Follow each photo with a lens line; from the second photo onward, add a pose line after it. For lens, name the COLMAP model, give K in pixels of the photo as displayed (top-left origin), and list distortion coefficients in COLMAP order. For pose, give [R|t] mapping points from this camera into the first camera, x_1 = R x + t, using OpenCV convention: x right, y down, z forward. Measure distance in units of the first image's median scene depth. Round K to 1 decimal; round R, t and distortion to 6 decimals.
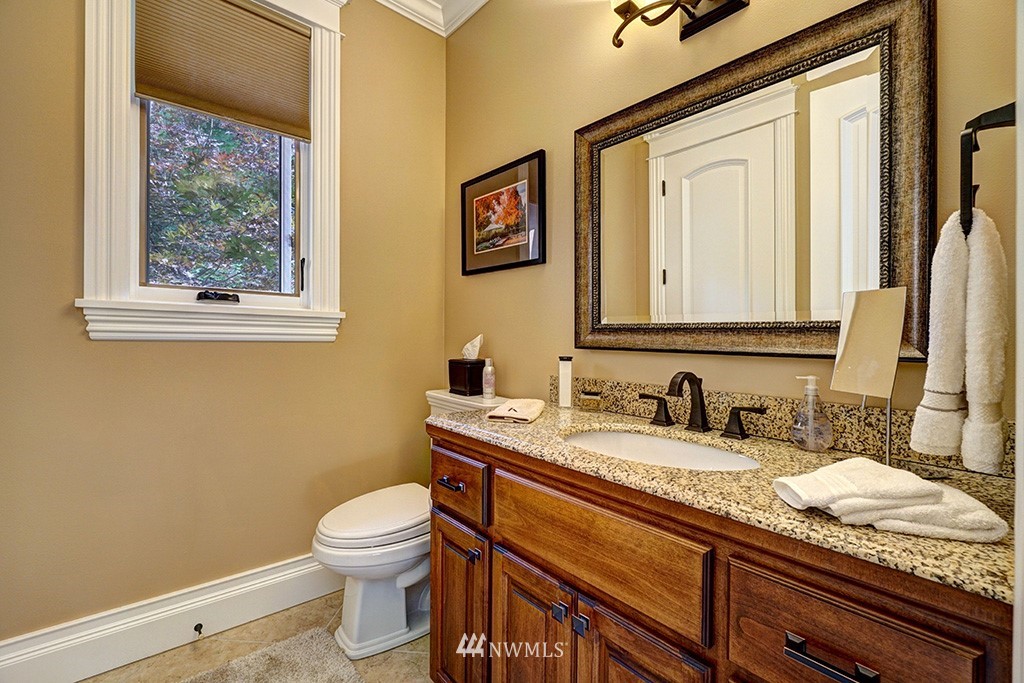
lens RADIAL K [[451.9, 0, 512.0], [0, 451.9, 341.5], [0, 0, 1]] dist [0.000483, 0.000069]
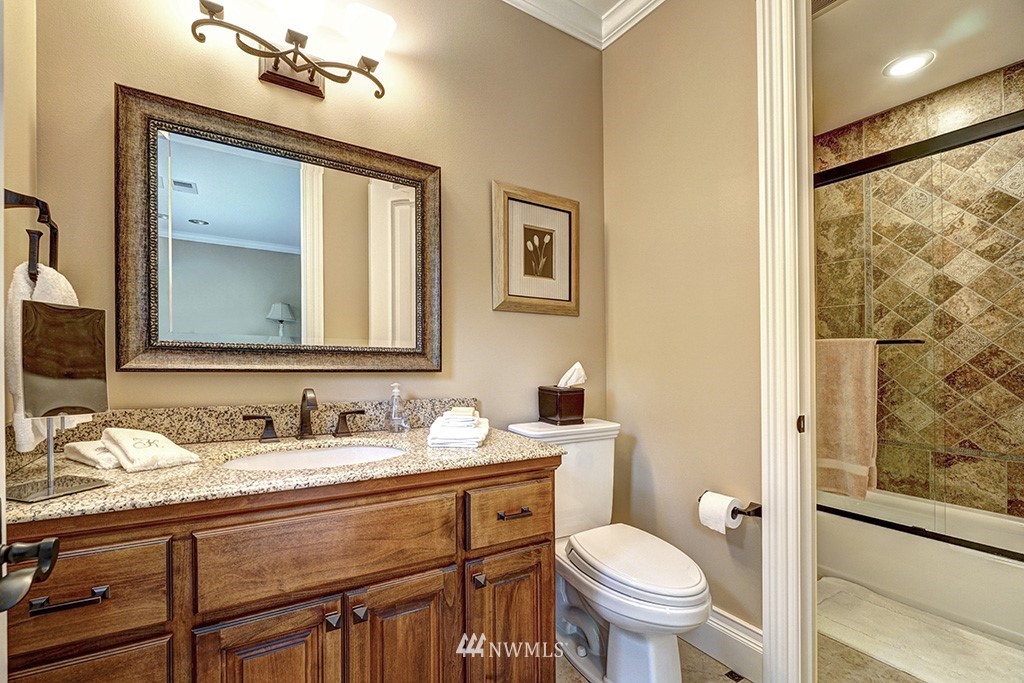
lens RADIAL K [[451.9, 0, 512.0], [0, 451.9, 341.5], [0, 0, 1]] dist [0.000483, 0.000069]
pose [[0.141875, 0.036414, 0.989215, -0.657296], [-0.002656, 0.999334, -0.036406, -0.010764], [-0.989881, 0.002538, 0.141878, 0.302278]]
